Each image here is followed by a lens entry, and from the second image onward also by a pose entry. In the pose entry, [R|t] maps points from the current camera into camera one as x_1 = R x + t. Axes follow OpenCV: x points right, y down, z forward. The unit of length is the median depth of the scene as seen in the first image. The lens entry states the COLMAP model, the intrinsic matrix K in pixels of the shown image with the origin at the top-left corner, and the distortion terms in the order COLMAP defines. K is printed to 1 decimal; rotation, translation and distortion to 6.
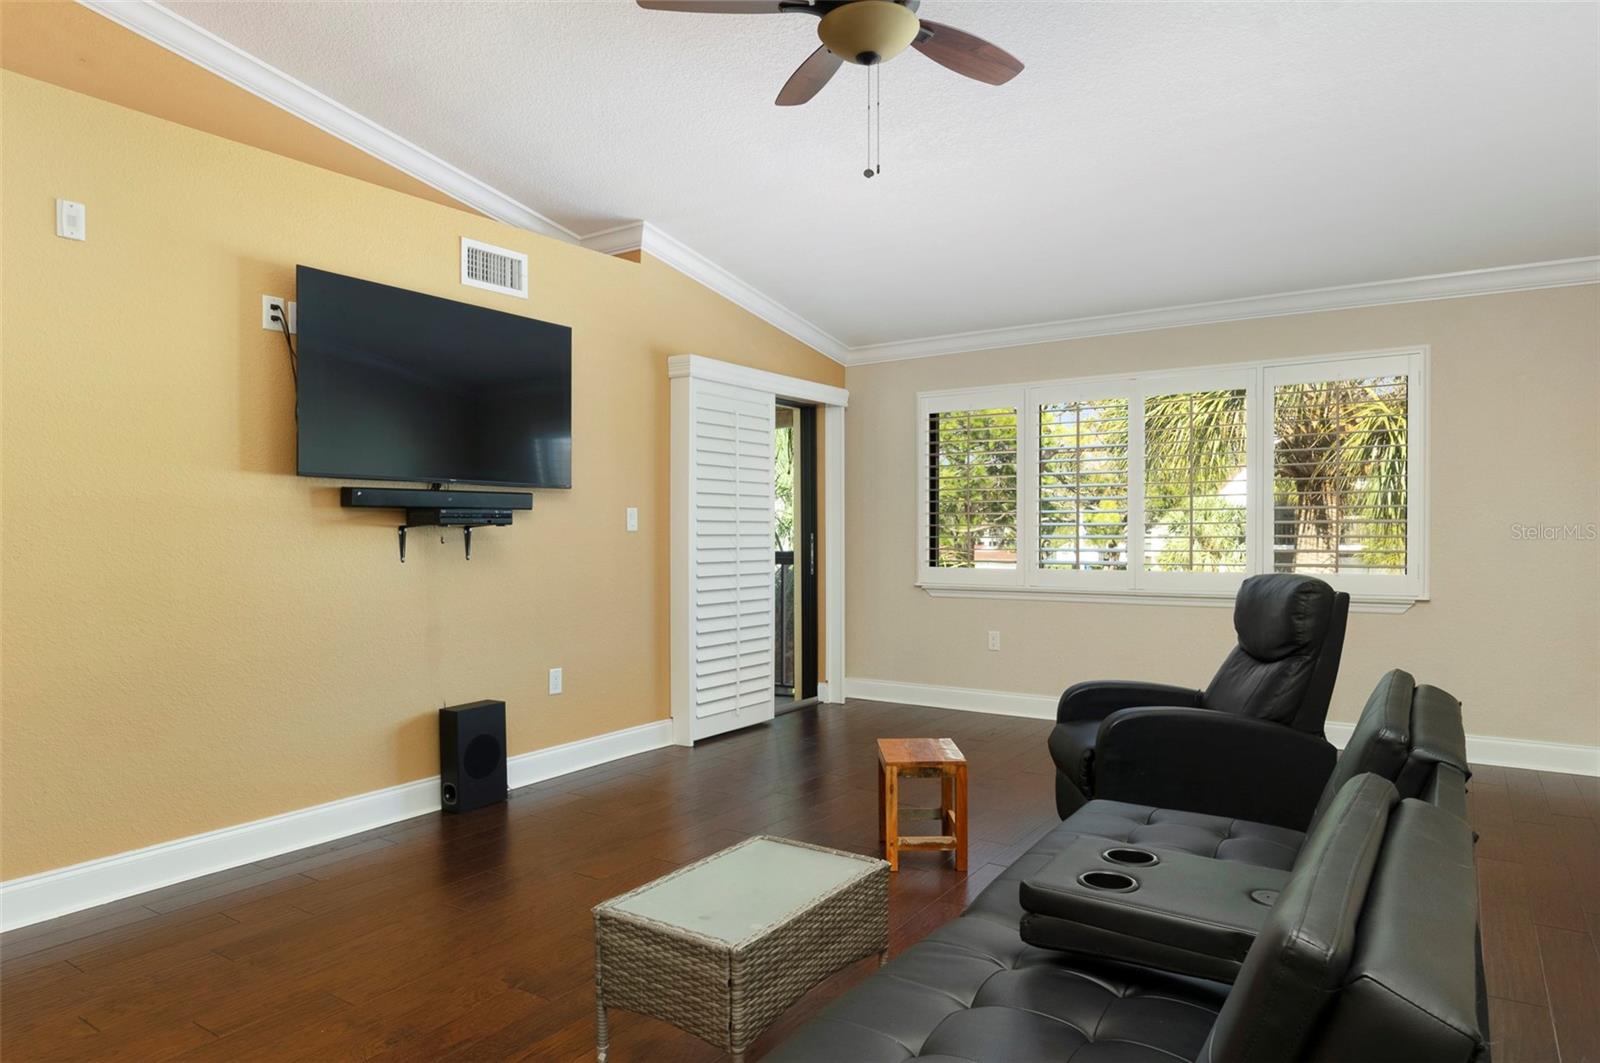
lens RADIAL K [[979.6, 0, 808.0], [0, 979.6, 534.9], [0, 0, 1]] dist [0.000007, 0.000783]
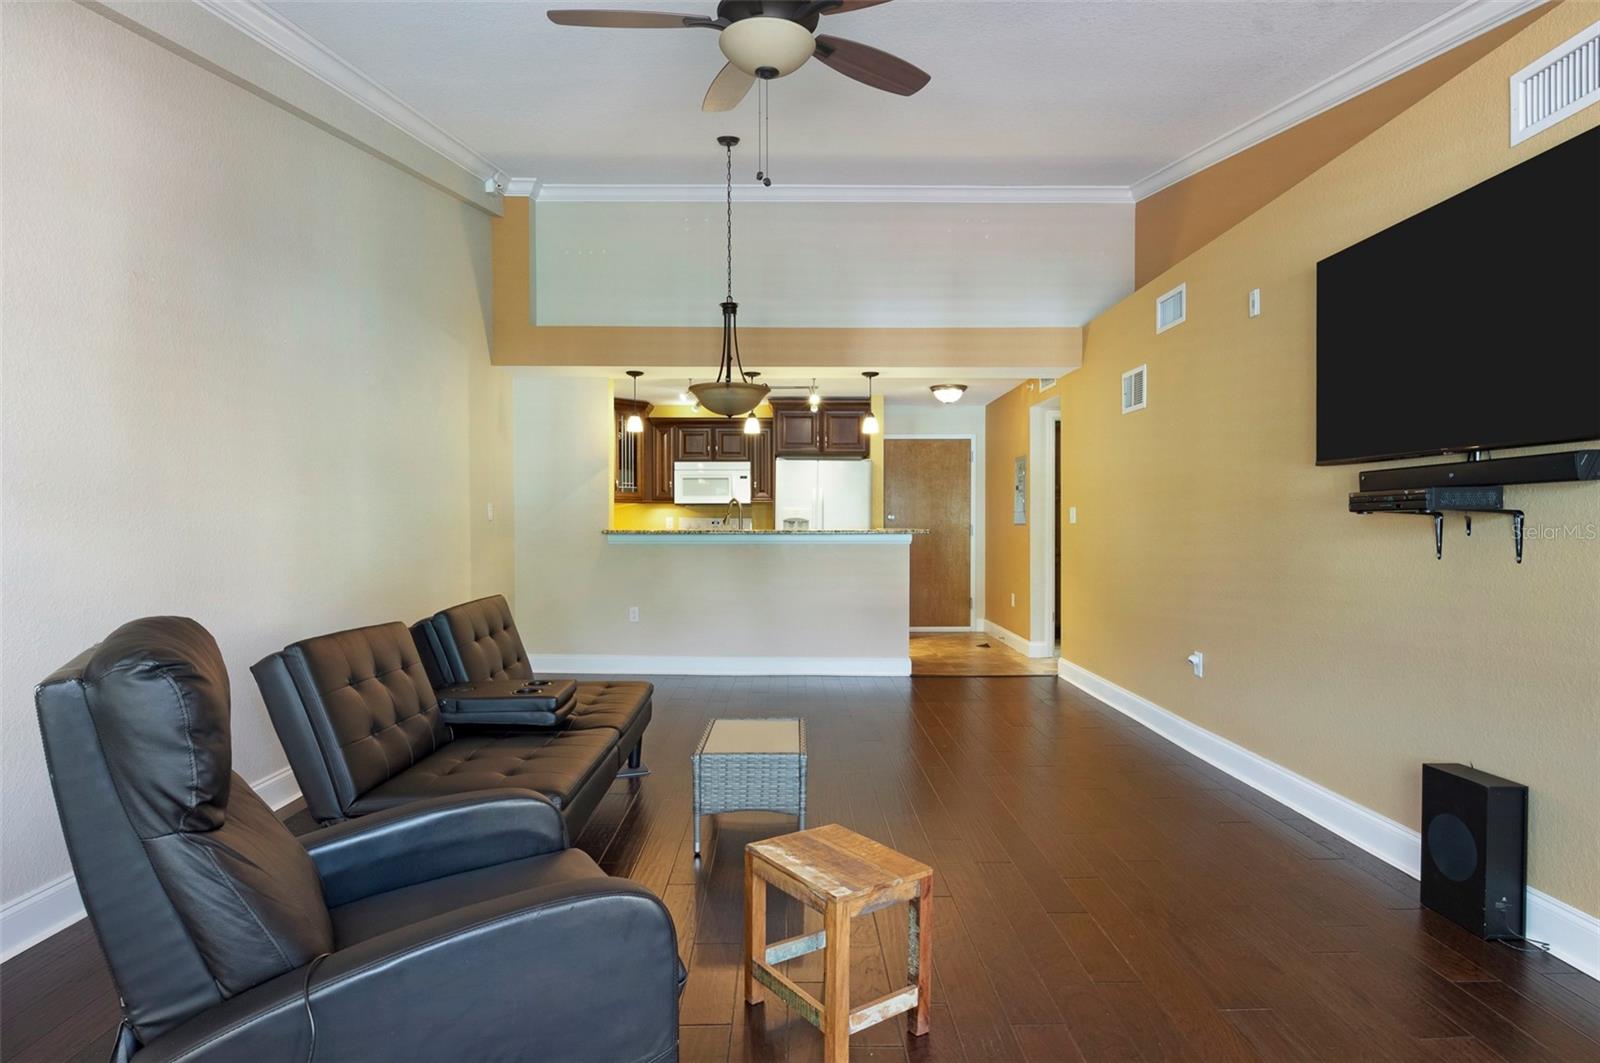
lens RADIAL K [[892.8, 0, 804.2], [0, 892.8, 541.1], [0, 0, 1]] dist [-0.003599, -0.001702]
pose [[-0.819017, 0.010916, -0.573665, 0.400268], [-0.004951, 0.999647, 0.026090, -0.003097], [0.573747, 0.024208, -0.818675, 1.257985]]
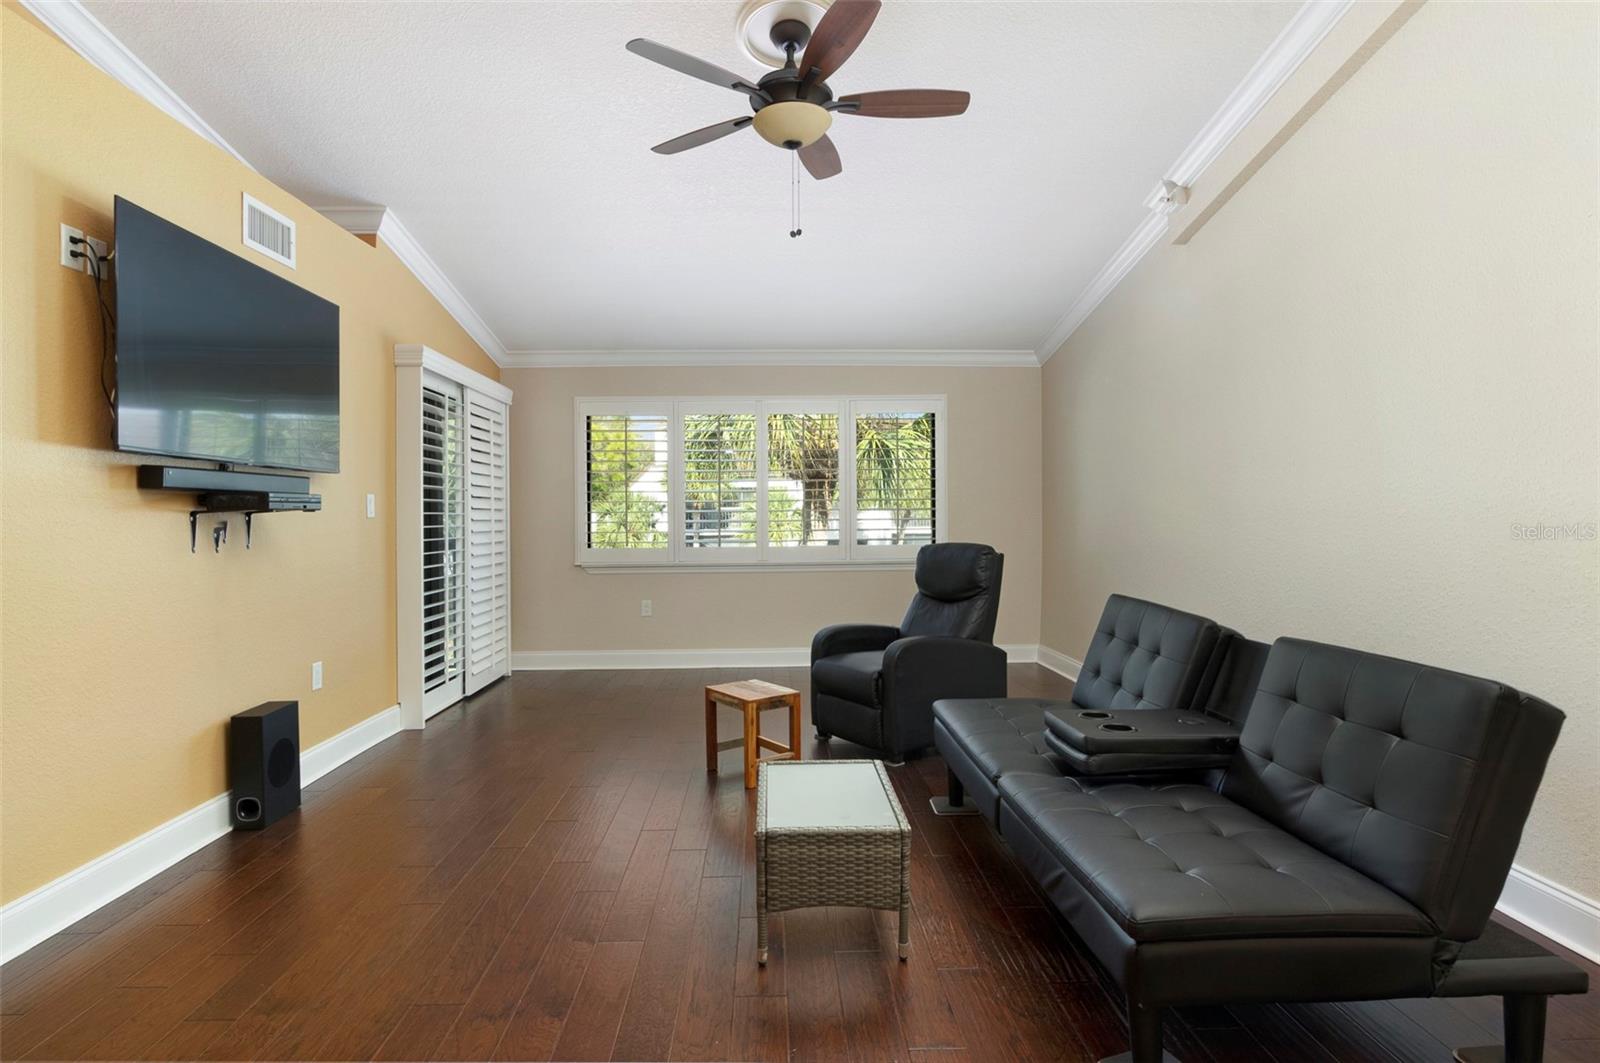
lens RADIAL K [[838.4, 0, 801.0], [0, 838.4, 517.1], [0, 0, 1]] dist [-0.000007, -0.000389]
pose [[0.811149, -0.003353, 0.584829, -0.400438], [0.007316, 0.999964, -0.004414, 0.003100], [-0.584793, 0.007859, 0.811144, 0.077039]]
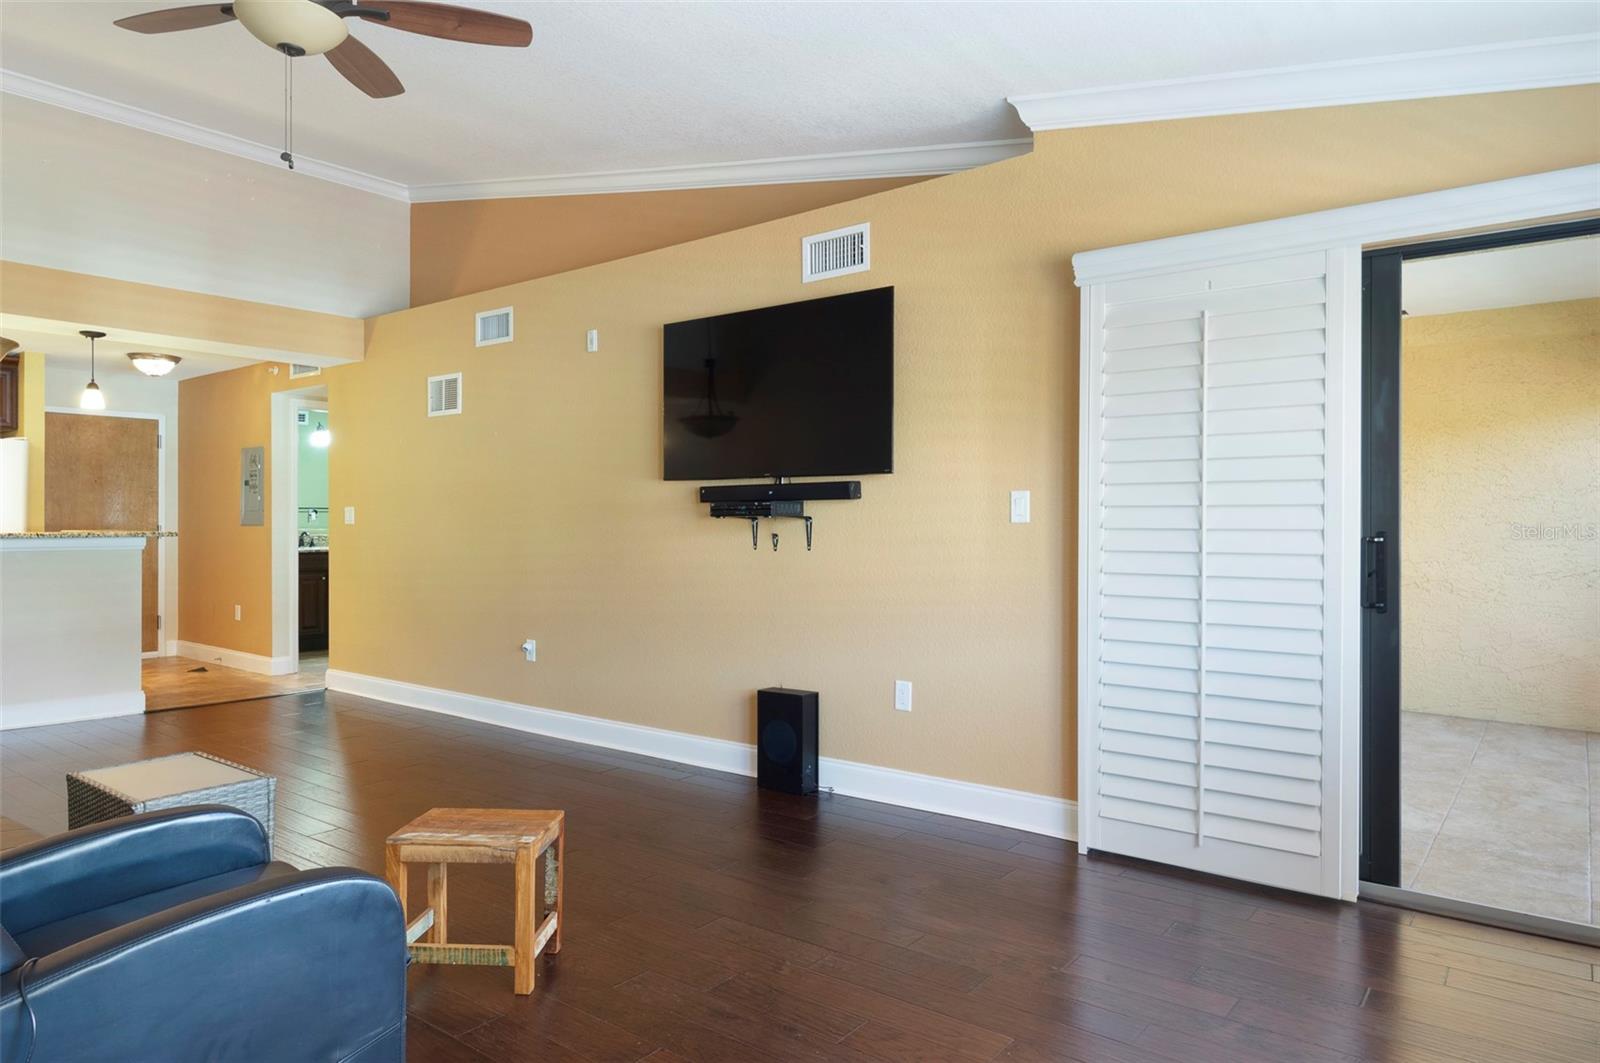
lens RADIAL K [[979.6, 0, 808.0], [0, 979.6, 534.9], [0, 0, 1]] dist [0.000007, 0.000783]
pose [[-0.066856, 0.011301, -0.997699, 0.697928], [-0.008333, 0.999895, 0.011884, -0.003550], [0.997728, 0.009109, -0.066754, 1.106795]]
